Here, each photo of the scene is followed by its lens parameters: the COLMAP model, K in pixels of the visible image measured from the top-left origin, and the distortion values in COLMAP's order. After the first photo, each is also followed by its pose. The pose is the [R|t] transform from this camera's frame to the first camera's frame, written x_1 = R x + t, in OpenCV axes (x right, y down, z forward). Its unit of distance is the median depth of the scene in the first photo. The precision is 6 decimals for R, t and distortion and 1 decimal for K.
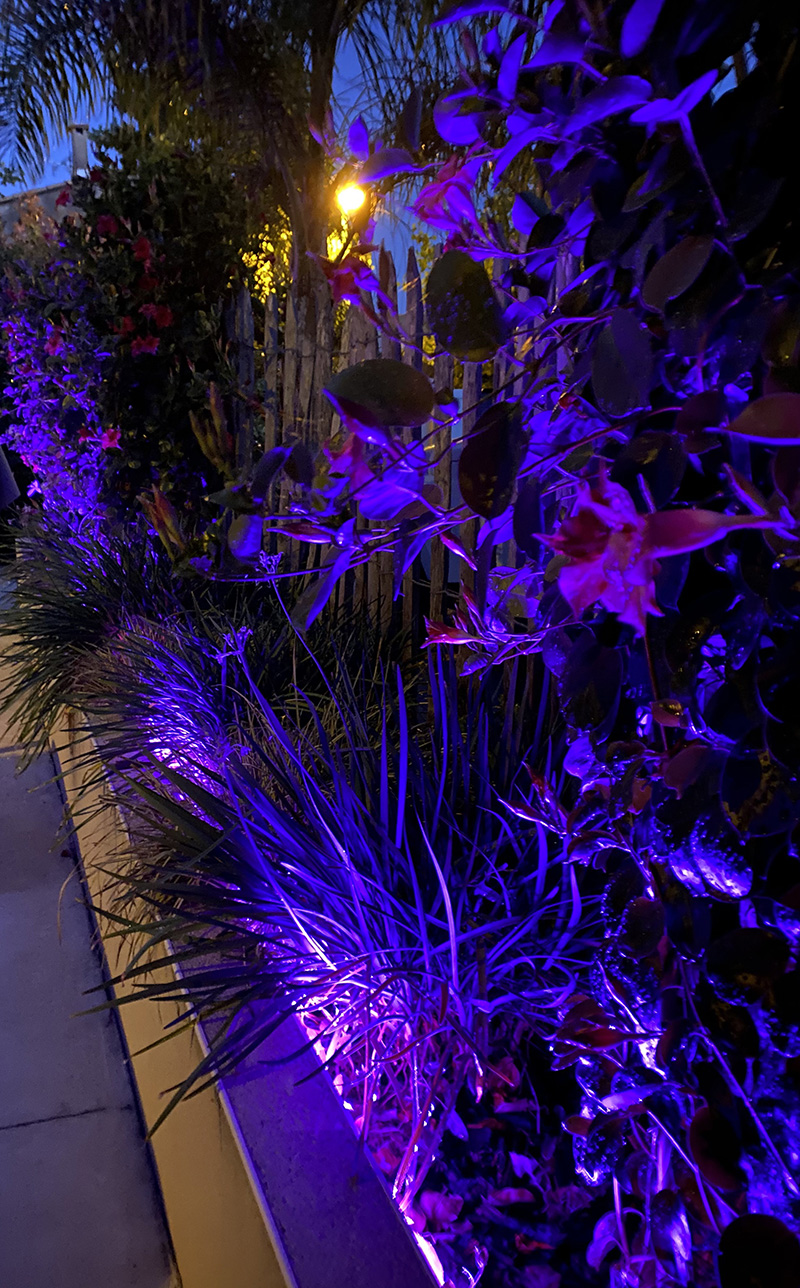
lens RADIAL K [[968.8, 0, 328.9], [0, 968.8, 644.7], [0, 0, 1]] dist [0.059707, -0.093383]
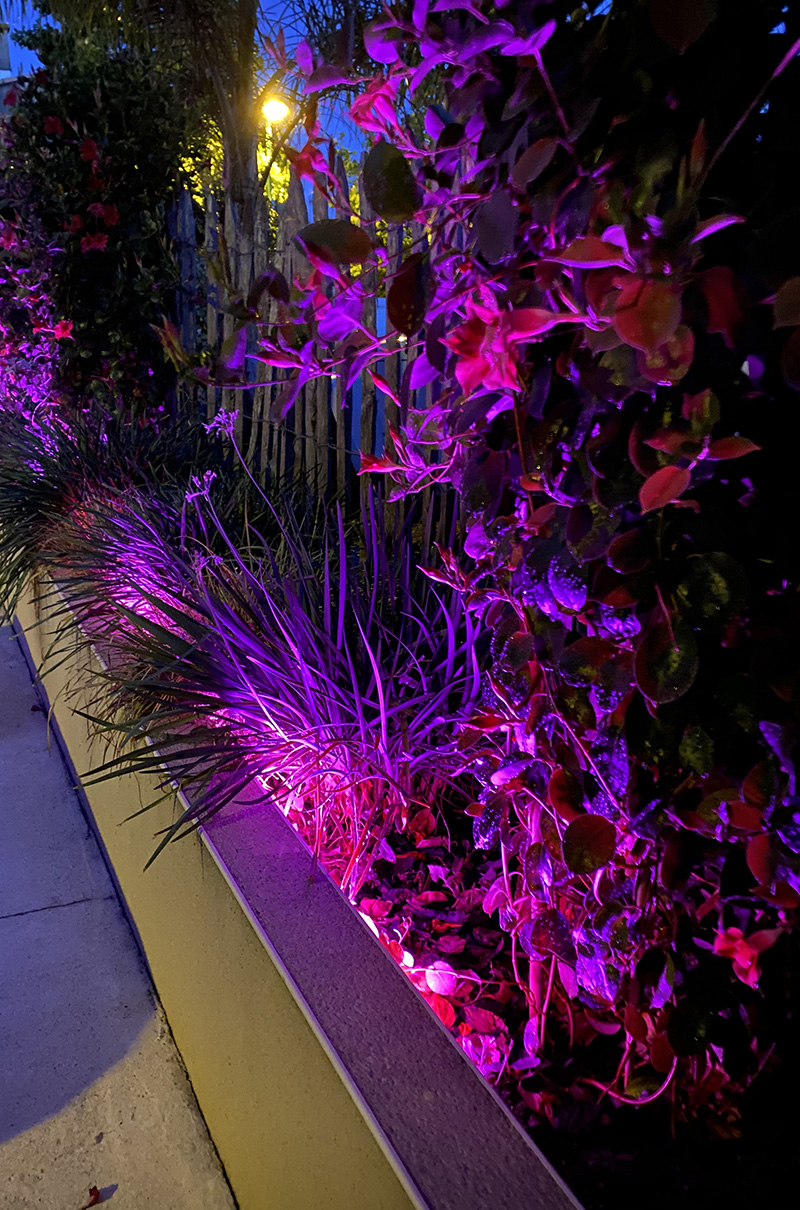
lens RADIAL K [[907.6, 0, 354.2], [0, 907.6, 605.9], [0, 0, 1]] dist [0.010235, 0.003136]
pose [[0.994761, -0.018614, 0.100518, -0.024398], [0.011715, 0.997562, 0.068789, 0.073715], [-0.101553, -0.067251, 0.992554, -0.147555]]
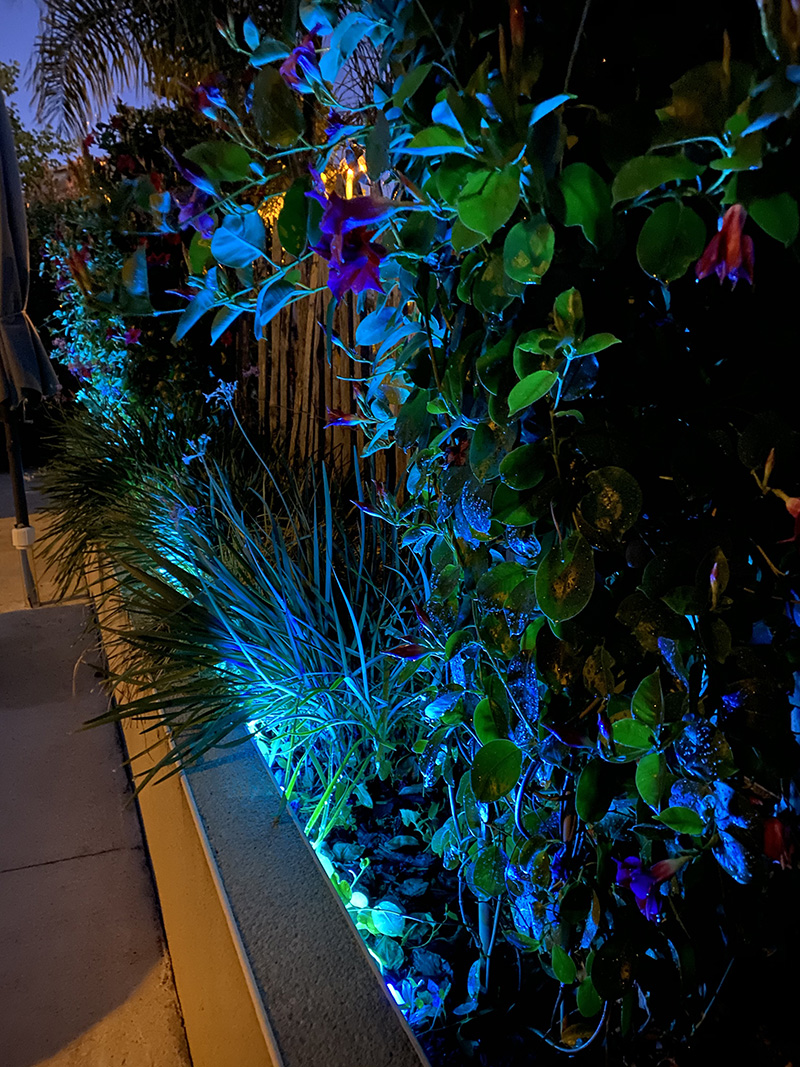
lens RADIAL K [[806.3, 0, 400.0], [0, 806.3, 533.5], [0, 0, 1]] dist [0.006148, 0.000053]
pose [[0.997499, -0.015734, 0.068909, 0.096646], [0.016331, 0.999834, -0.008108, 0.126476], [-0.068769, 0.009213, 0.997590, -0.090084]]
